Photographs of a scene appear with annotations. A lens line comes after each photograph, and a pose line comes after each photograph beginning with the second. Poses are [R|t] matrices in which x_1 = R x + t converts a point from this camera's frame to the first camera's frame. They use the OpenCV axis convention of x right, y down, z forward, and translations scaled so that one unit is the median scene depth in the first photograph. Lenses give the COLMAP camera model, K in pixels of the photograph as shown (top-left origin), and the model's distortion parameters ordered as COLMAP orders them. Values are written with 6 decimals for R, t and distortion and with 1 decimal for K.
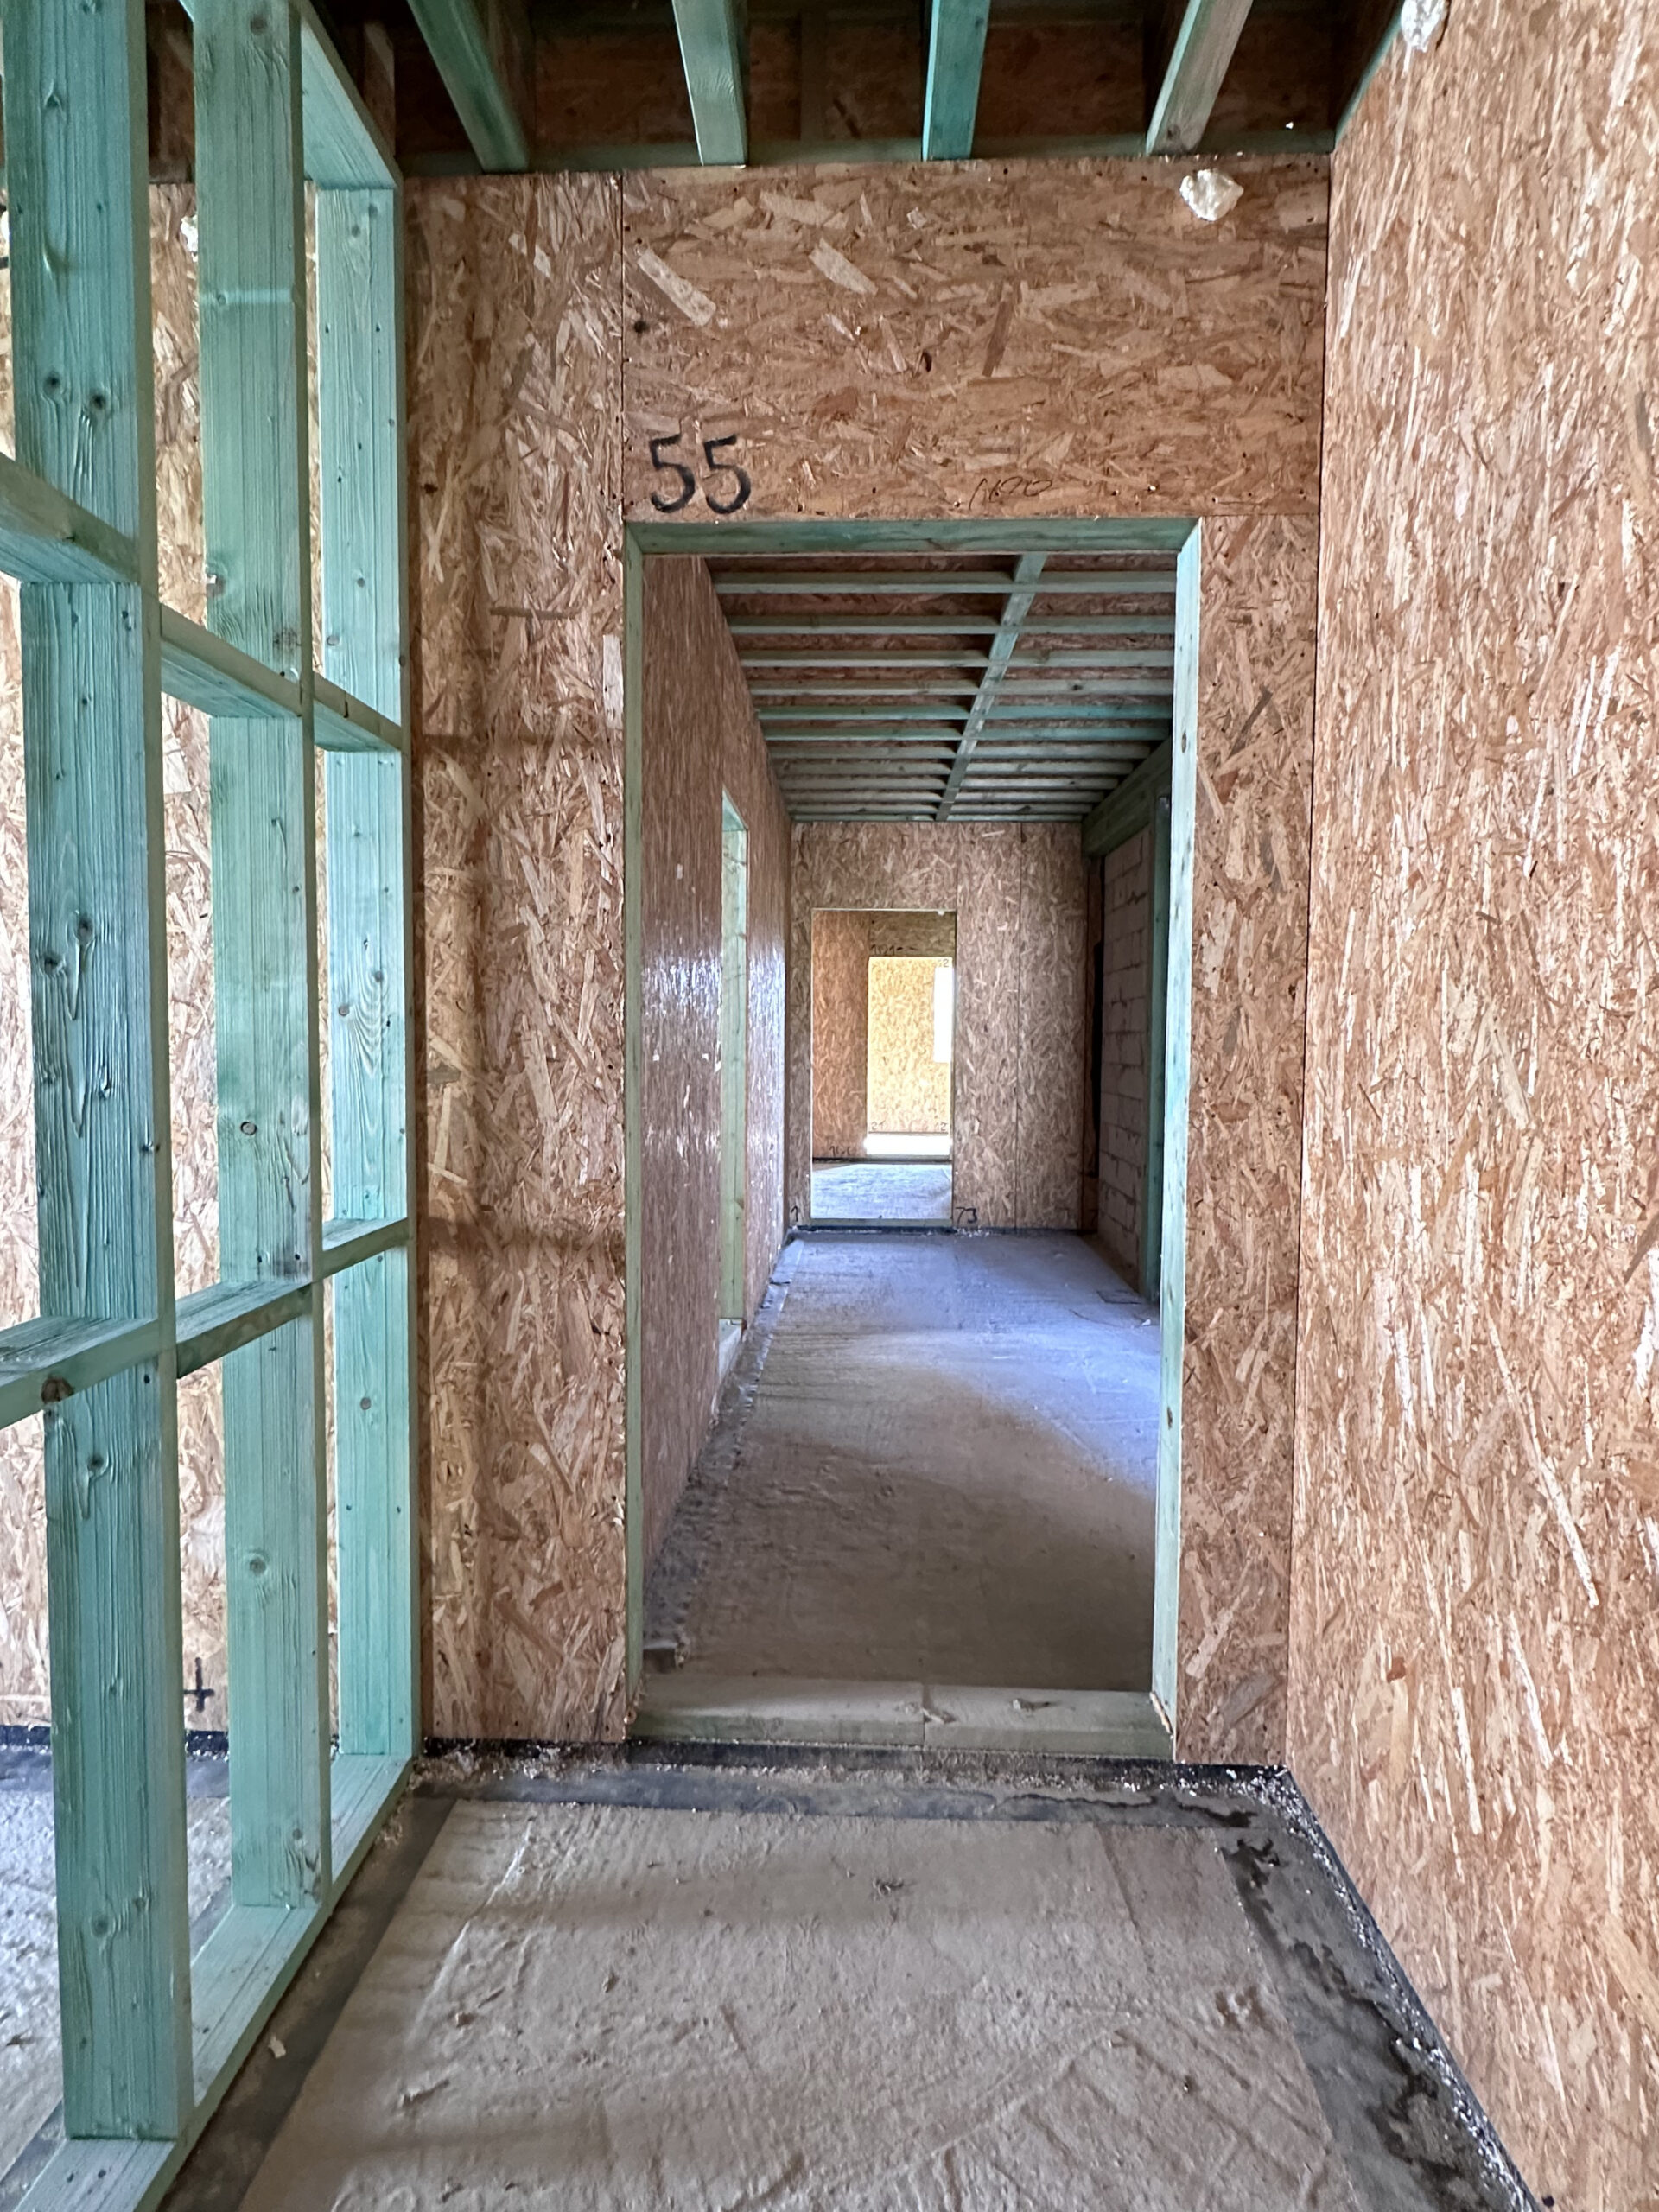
lens RADIAL K [[1215.9, 0, 829.5], [0, 1215.9, 1106.0], [0, 0, 1]] dist [0.001980, -0.000080]
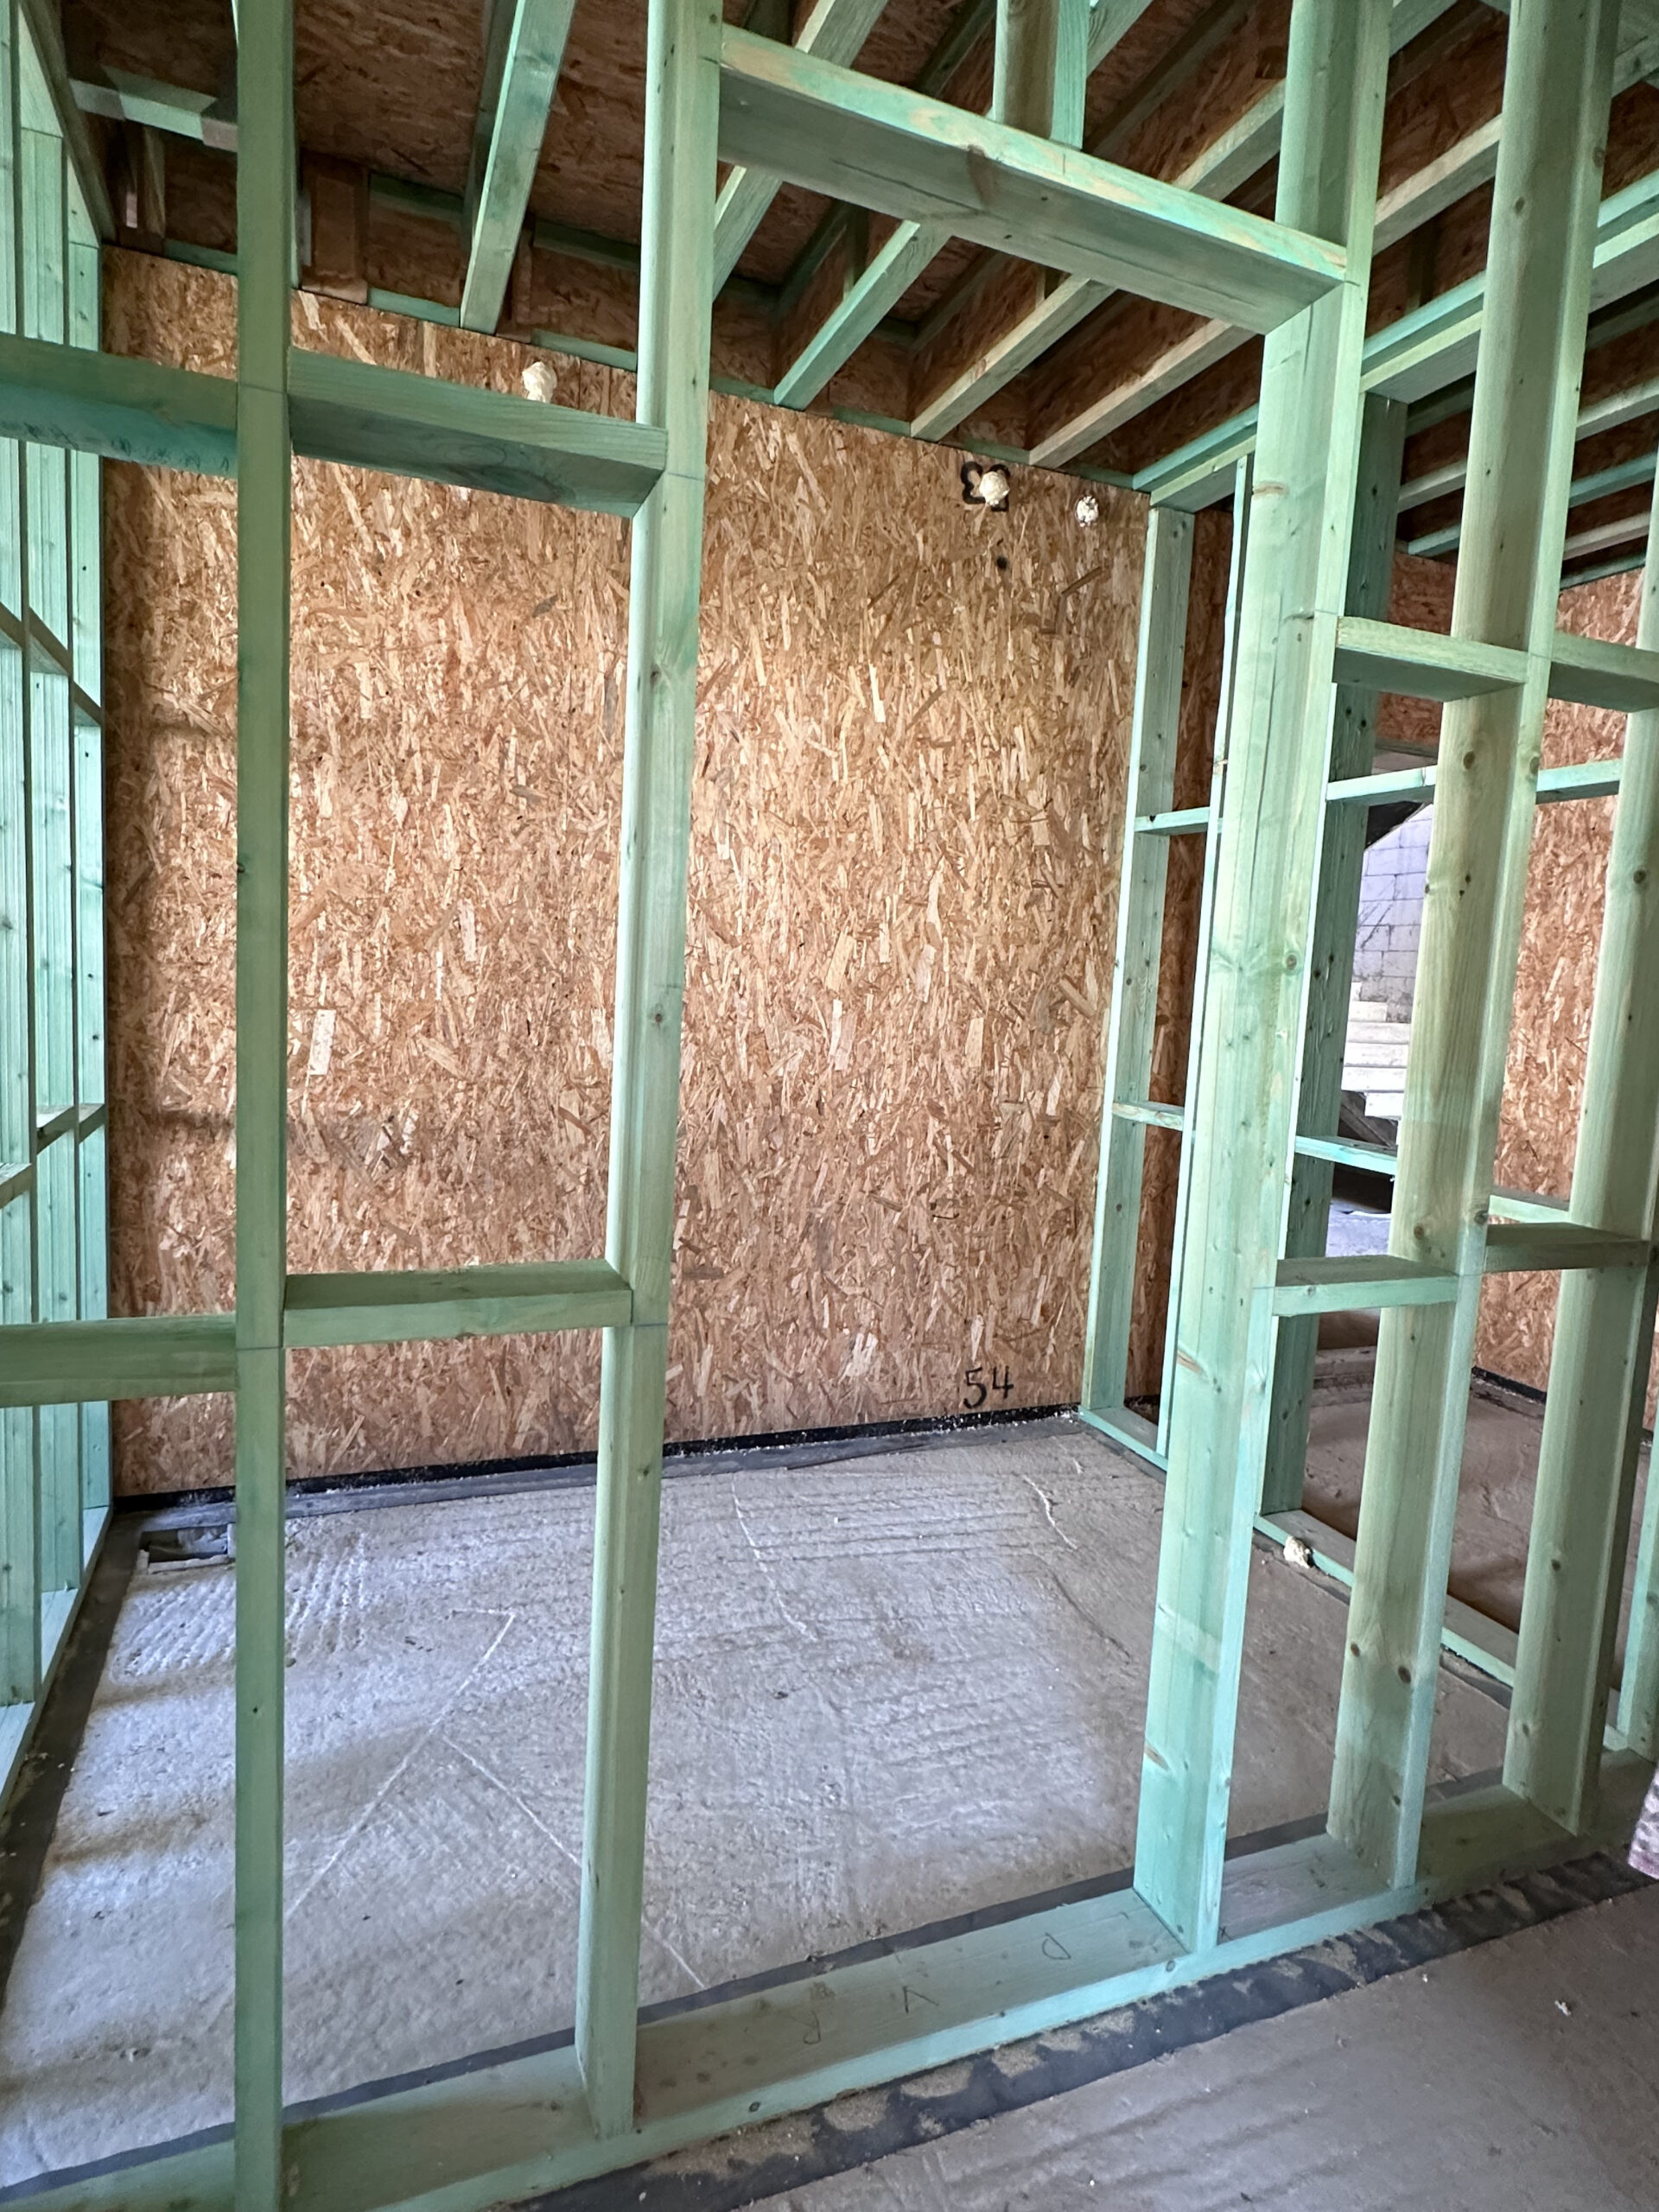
lens RADIAL K [[1215.9, 0, 829.5], [0, 1215.9, 1106.0], [0, 0, 1]] dist [0.001980, -0.000080]
pose [[0.907259, -0.005680, 0.420534, -1.576323], [-0.021164, 0.998025, 0.059139, 0.005033], [-0.420039, -0.062555, 0.905347, -0.419130]]
